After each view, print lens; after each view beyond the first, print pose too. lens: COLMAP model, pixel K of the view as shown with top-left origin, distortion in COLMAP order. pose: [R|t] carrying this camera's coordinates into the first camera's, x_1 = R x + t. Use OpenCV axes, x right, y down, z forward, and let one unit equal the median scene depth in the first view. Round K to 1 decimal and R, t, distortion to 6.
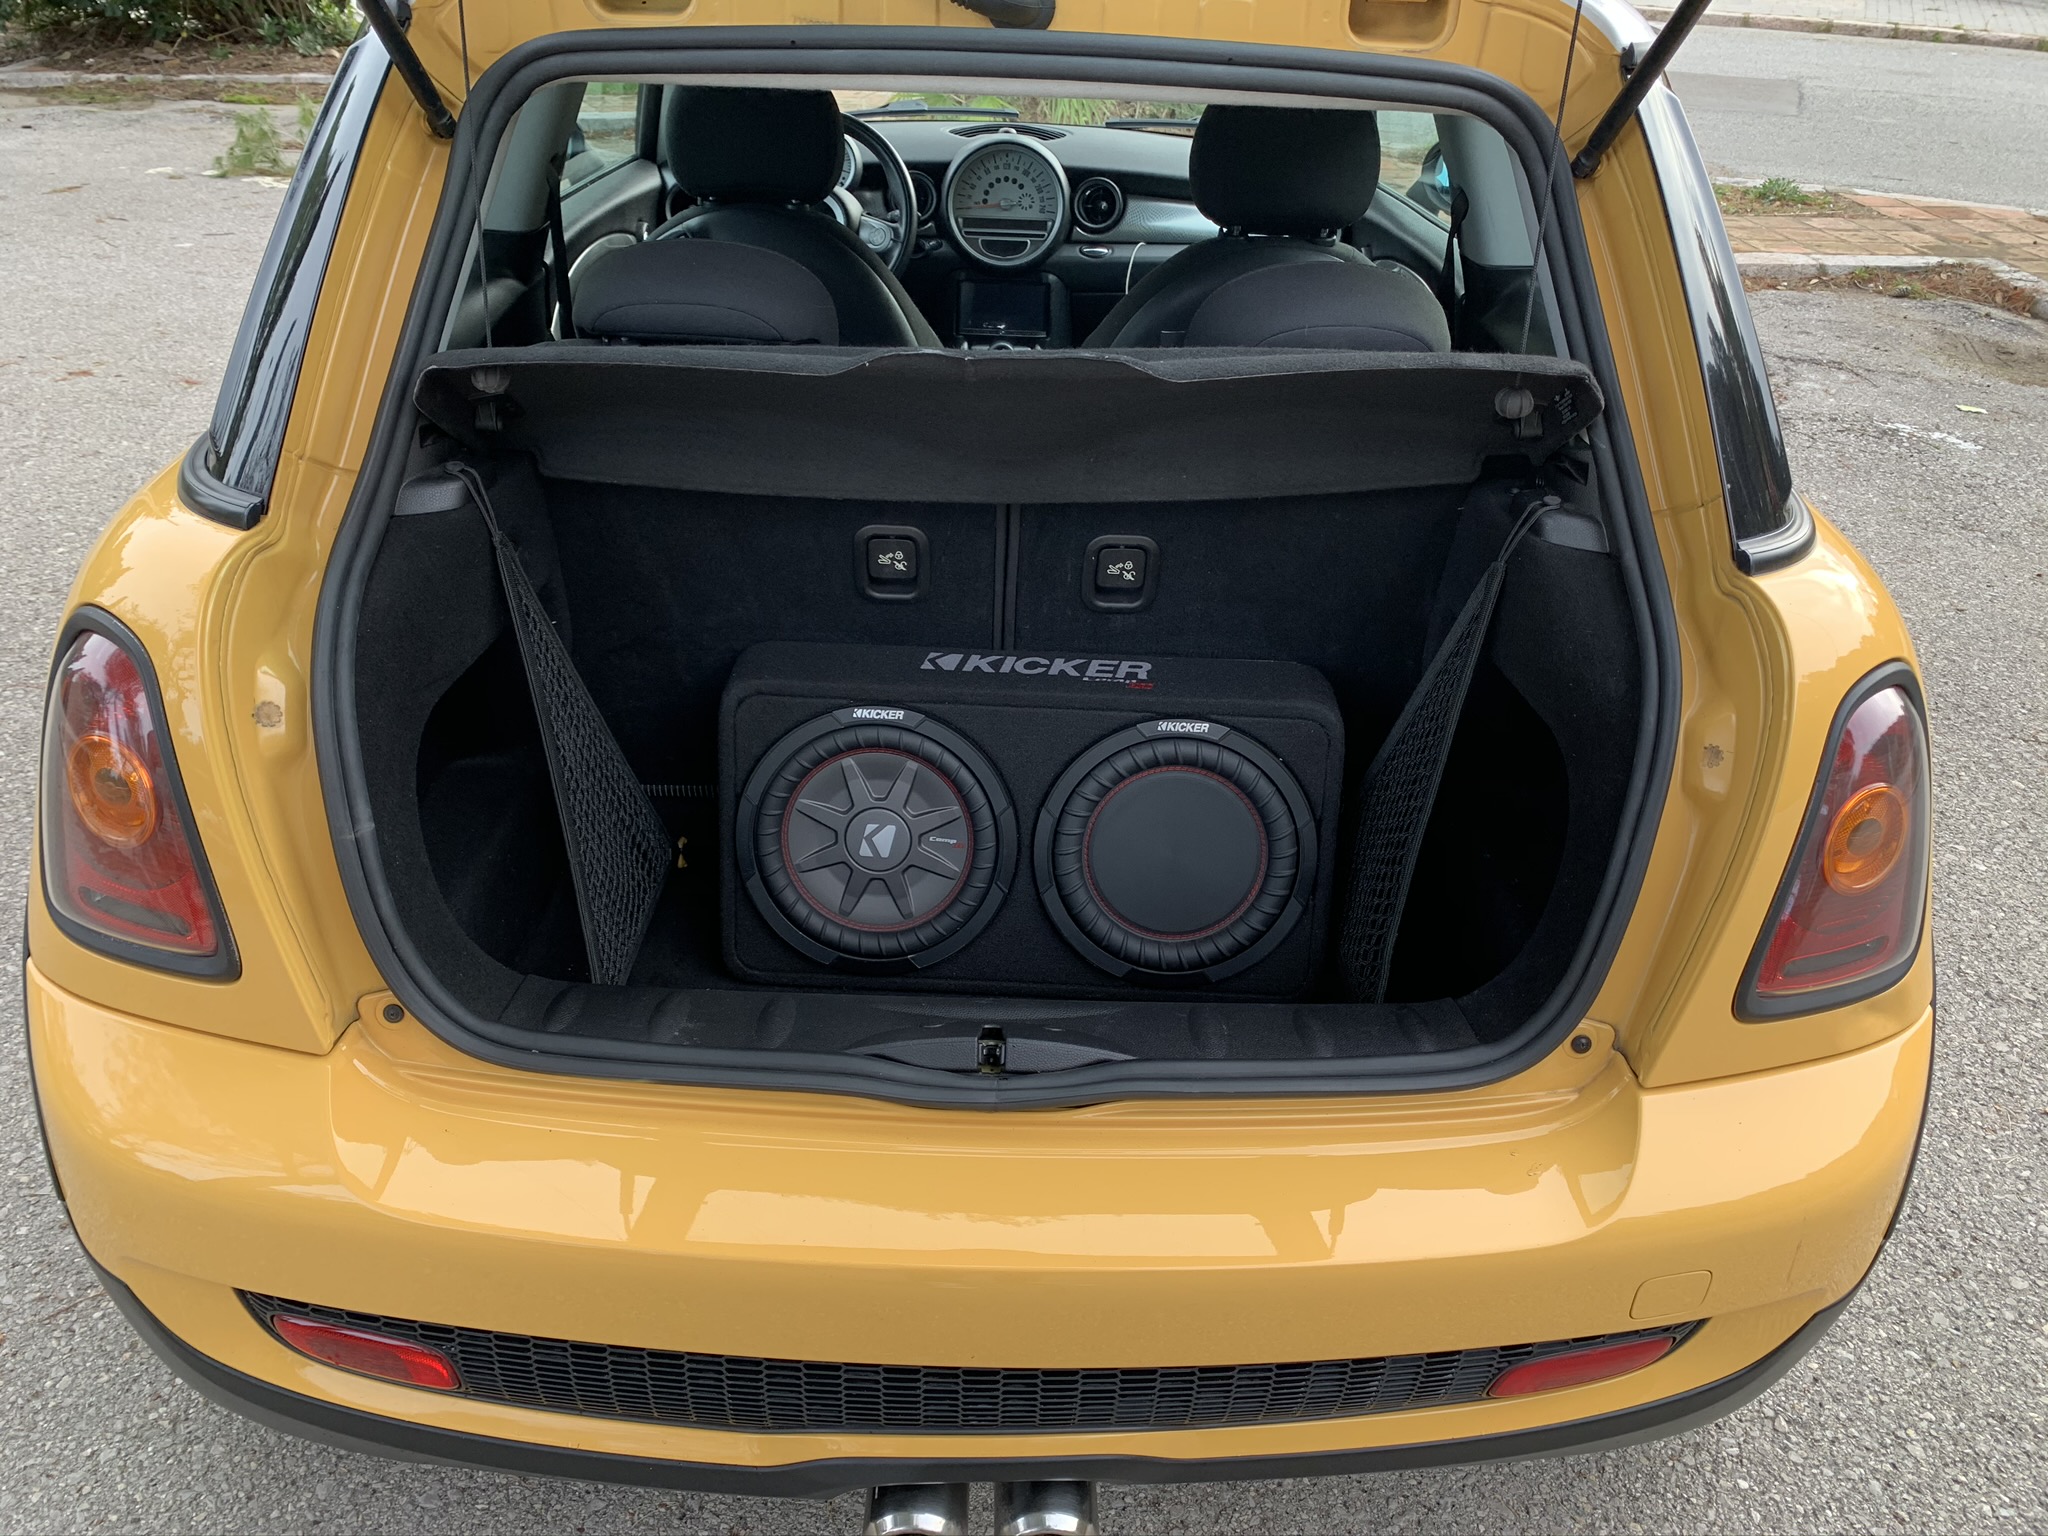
lens RADIAL K [[1577.0, 0, 1011.7], [0, 1577.0, 744.9], [0, 0, 1]] dist [0.018370, -0.020191]
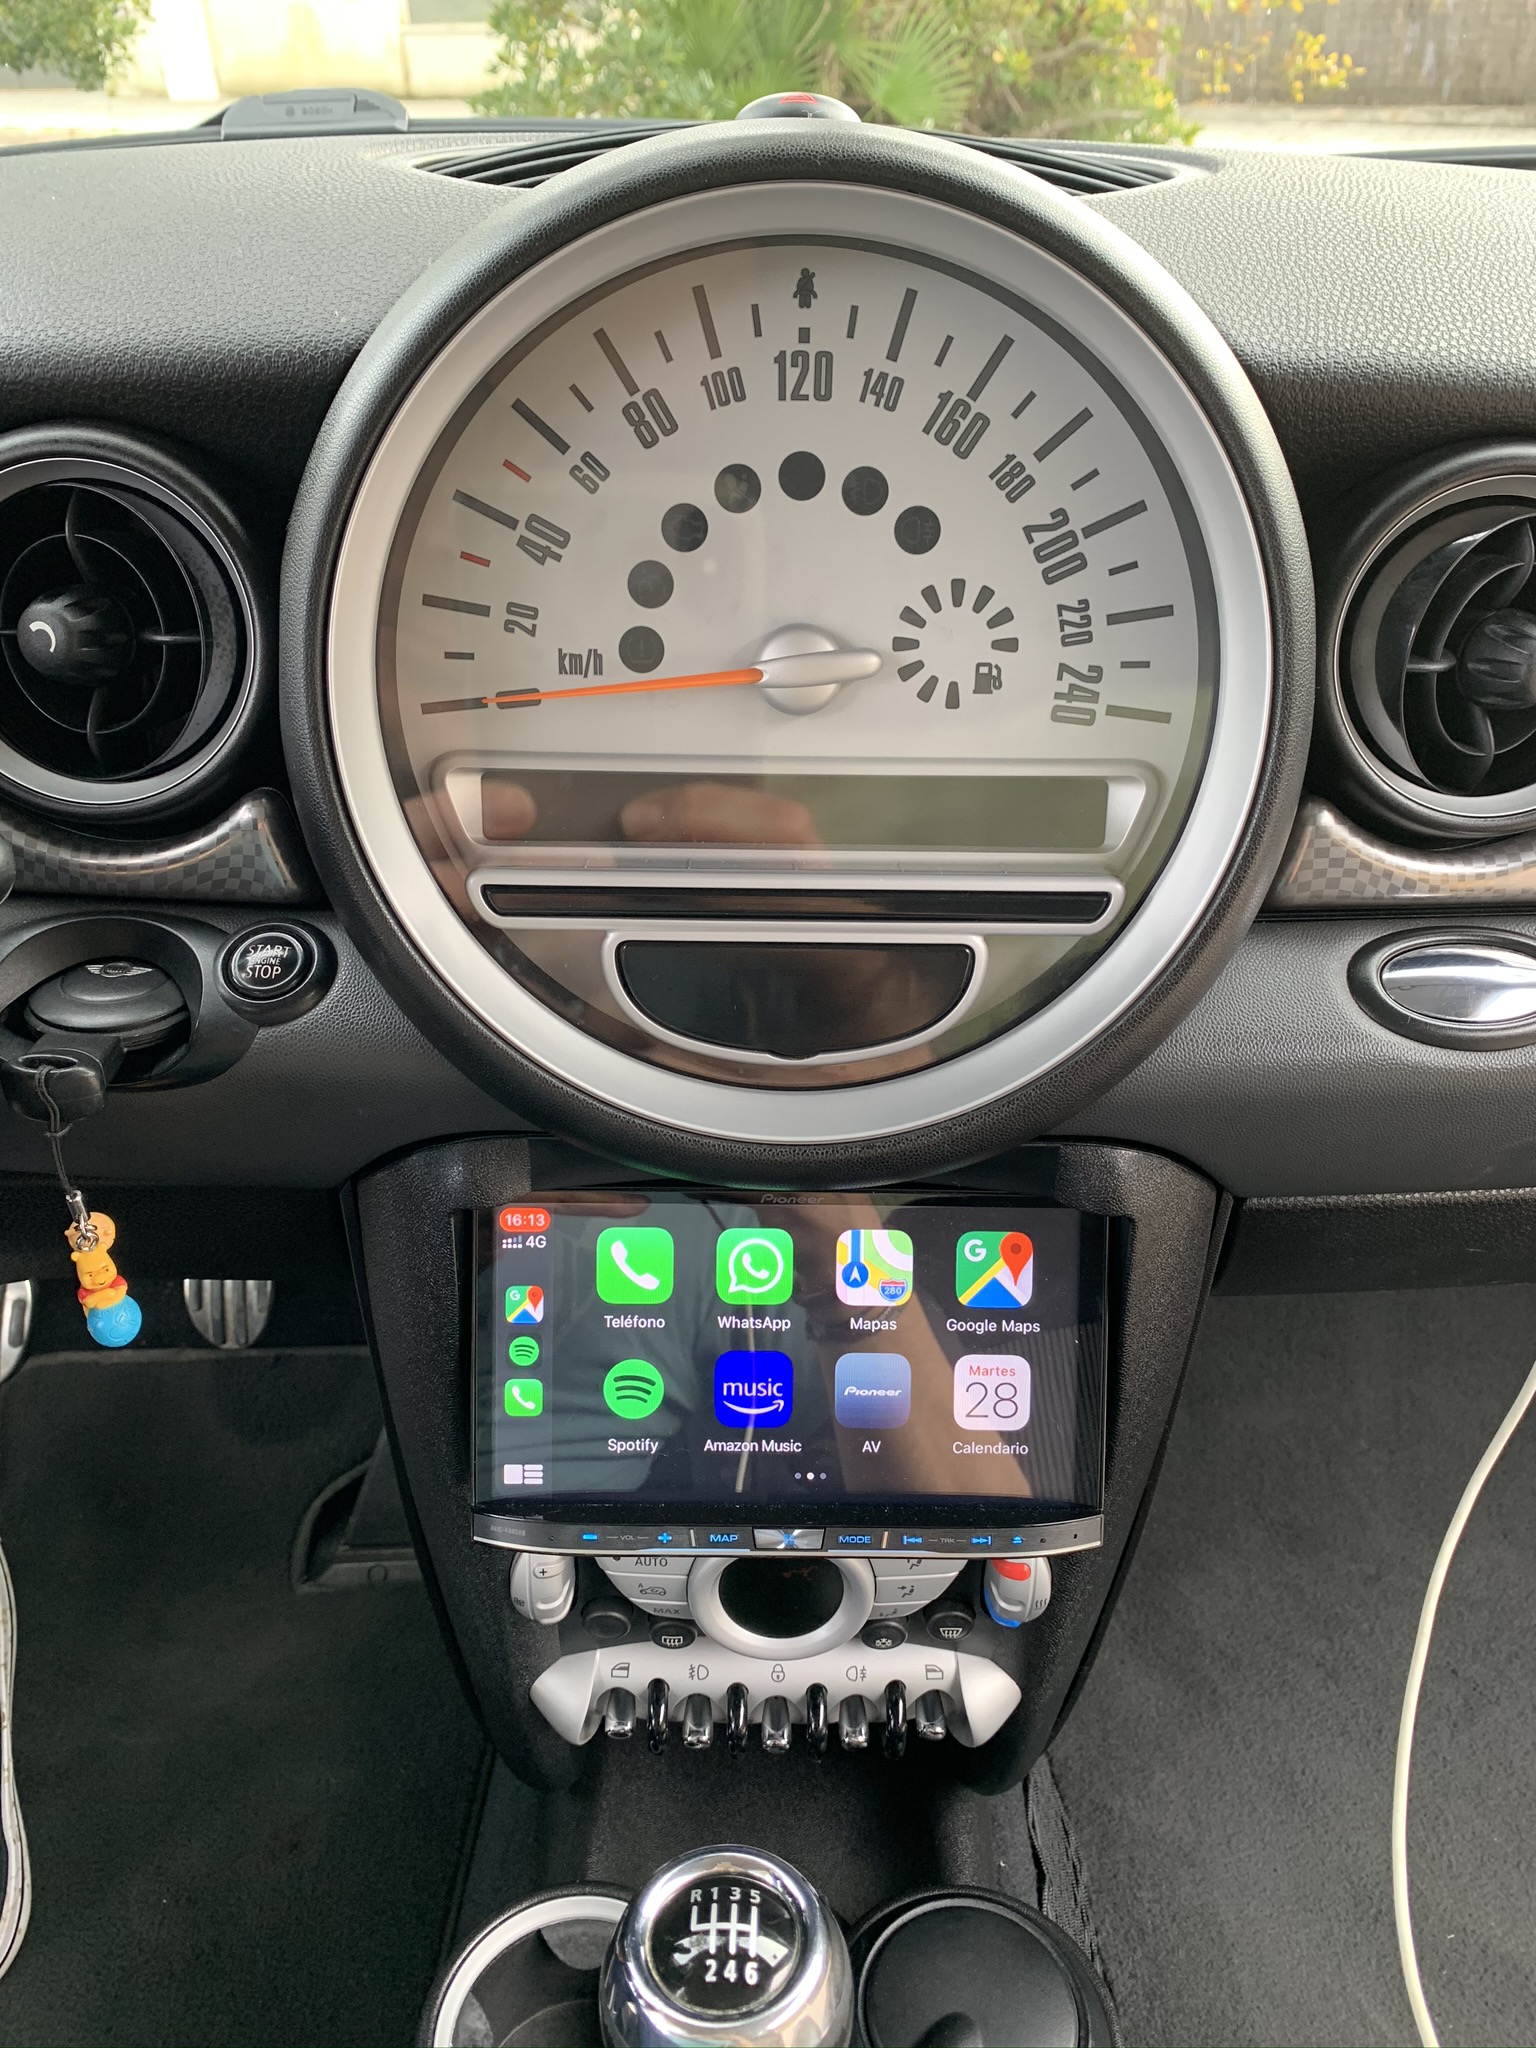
lens RADIAL K [[1577.0, 0, 760.2], [0, 1577.0, 1018.1], [0, 0, 1]] dist [0.018370, -0.020191]
pose [[0.999720, -0.019389, -0.013585, -0.010076], [0.019686, 0.999562, 0.022105, -0.551096], [0.013151, -0.022367, 0.999663, 1.514157]]
